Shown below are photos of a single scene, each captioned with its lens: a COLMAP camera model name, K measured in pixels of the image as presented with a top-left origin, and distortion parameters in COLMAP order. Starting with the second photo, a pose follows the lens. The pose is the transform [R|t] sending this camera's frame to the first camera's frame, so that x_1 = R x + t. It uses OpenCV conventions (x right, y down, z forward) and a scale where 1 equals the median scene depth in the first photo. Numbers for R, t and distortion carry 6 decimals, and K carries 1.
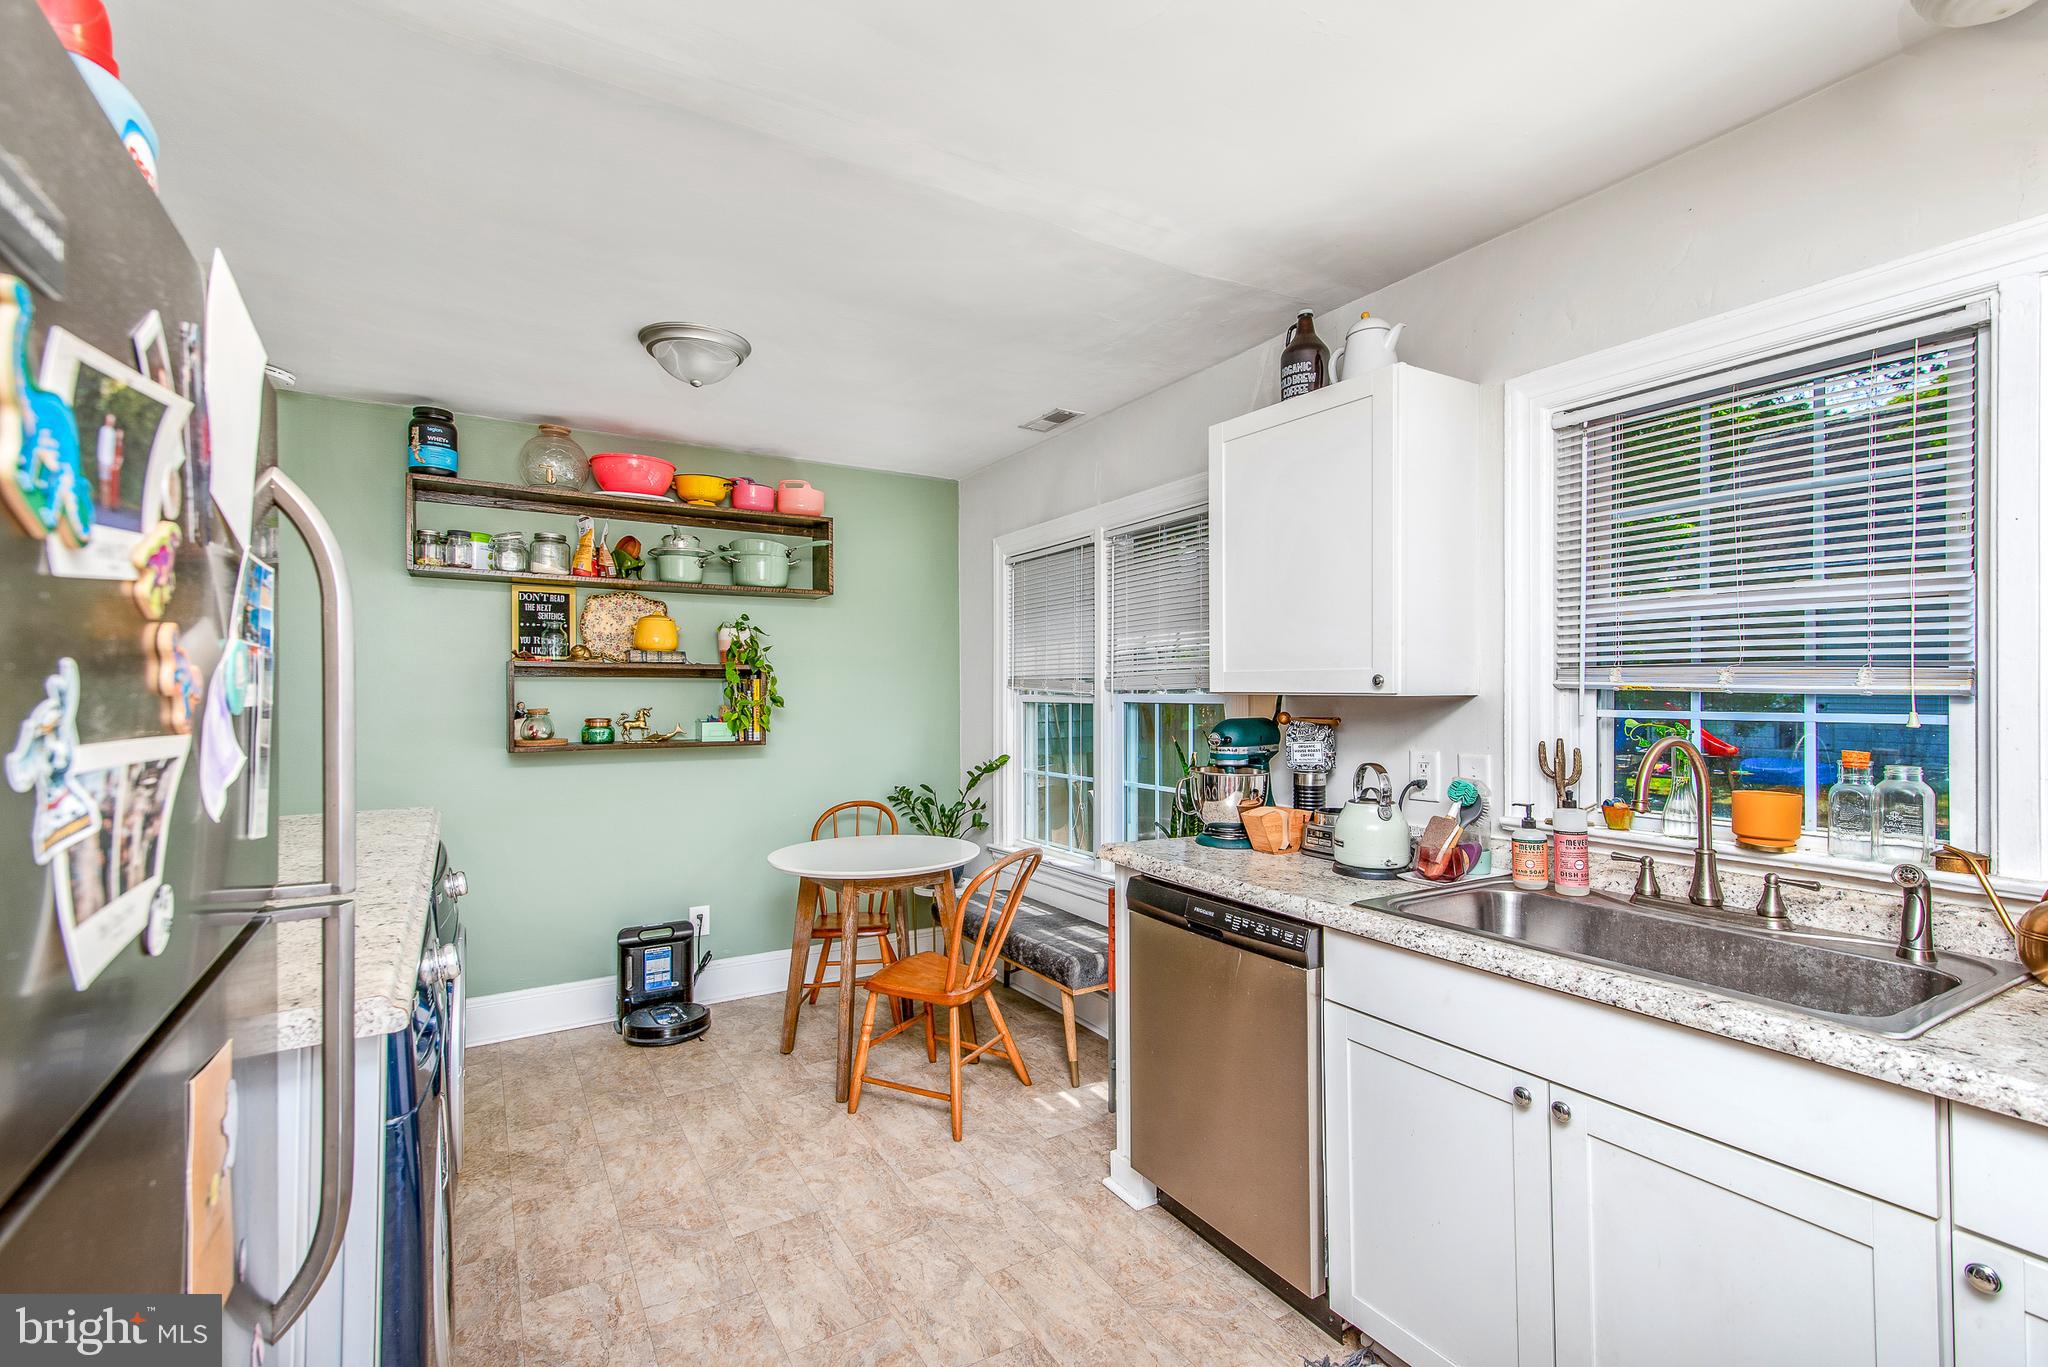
lens RADIAL K [[877.1, 0, 1024.0], [0, 877.1, 683.5], [0, 0, 1]] dist [-0.065523, -0.000078]
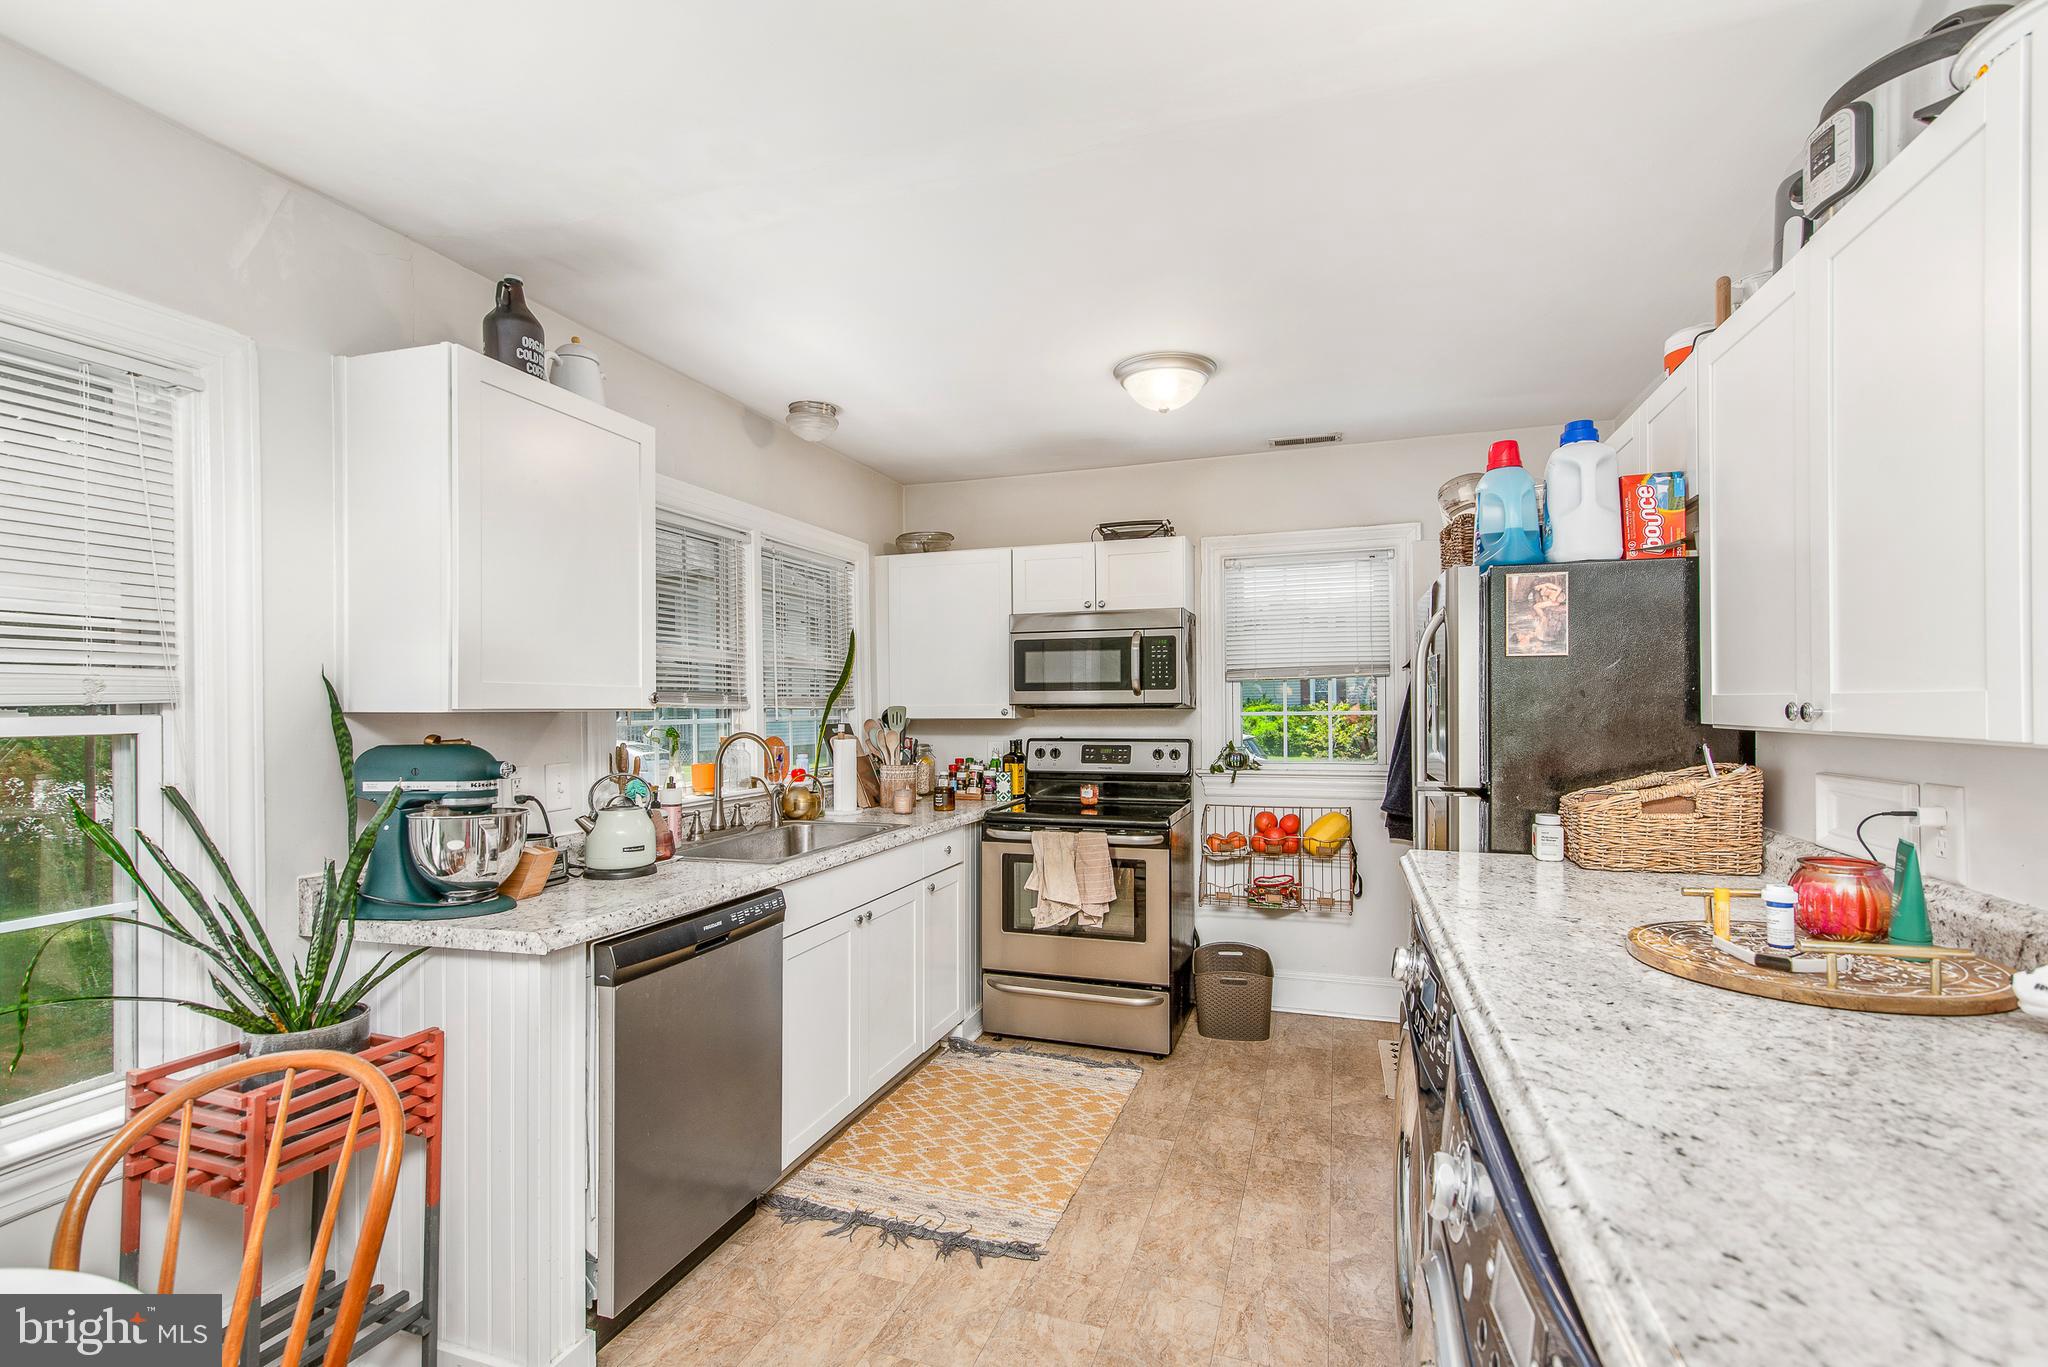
lens RADIAL K [[947.6, 0, 1024.0], [0, 947.6, 683.5], [0, 0, 1]] dist [-0.000279, -0.000056]
pose [[-0.656277, 0.007182, 0.754486, -0.985152], [-0.015348, 0.999621, -0.022866, -0.004890], [-0.754364, -0.026587, -0.655918, 1.637486]]
